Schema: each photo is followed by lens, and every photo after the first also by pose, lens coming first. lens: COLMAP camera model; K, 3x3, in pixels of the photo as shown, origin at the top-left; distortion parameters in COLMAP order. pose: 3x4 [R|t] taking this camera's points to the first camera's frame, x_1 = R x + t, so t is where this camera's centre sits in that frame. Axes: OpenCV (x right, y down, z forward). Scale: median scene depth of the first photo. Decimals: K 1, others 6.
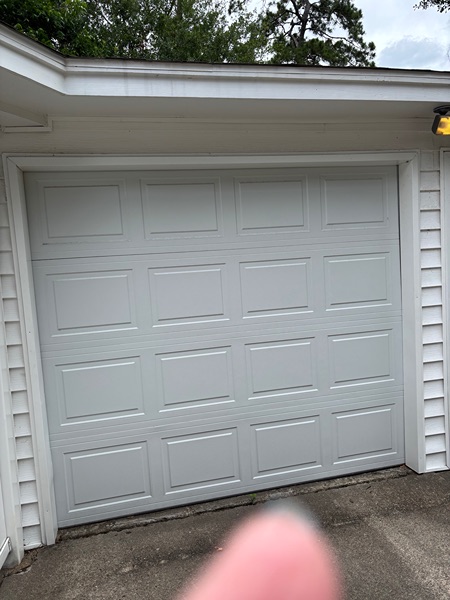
lens RADIAL K [[460.5, 0, 222.9], [0, 460.5, 303.8], [0, 0, 1]] dist [0.066743, -0.071404]
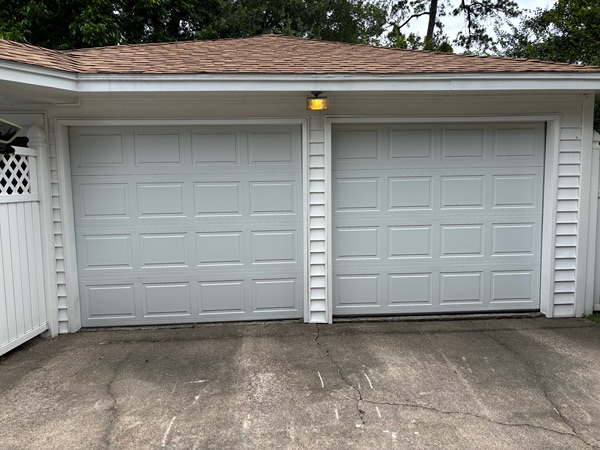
lens RADIAL K [[460.5, 0, 300.0], [0, 460.5, 225.0], [0, 0, 1]] dist [0.066743, -0.071404]
pose [[0.984217, 0.064394, -0.164832, 0.647800], [-0.060878, 0.997799, 0.026299, -0.003651], [0.166163, -0.015850, 0.985971, -0.533405]]
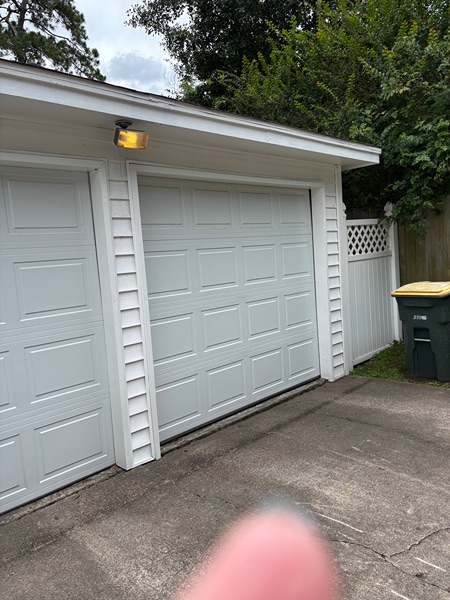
lens RADIAL K [[460.5, 0, 222.9], [0, 460.5, 303.8], [0, 0, 1]] dist [0.066743, -0.071404]
pose [[0.858202, -0.054853, 0.510373, 0.095561], [0.058752, 0.998236, 0.008495, -0.003523], [-0.509939, 0.022695, 0.859911, -0.009506]]
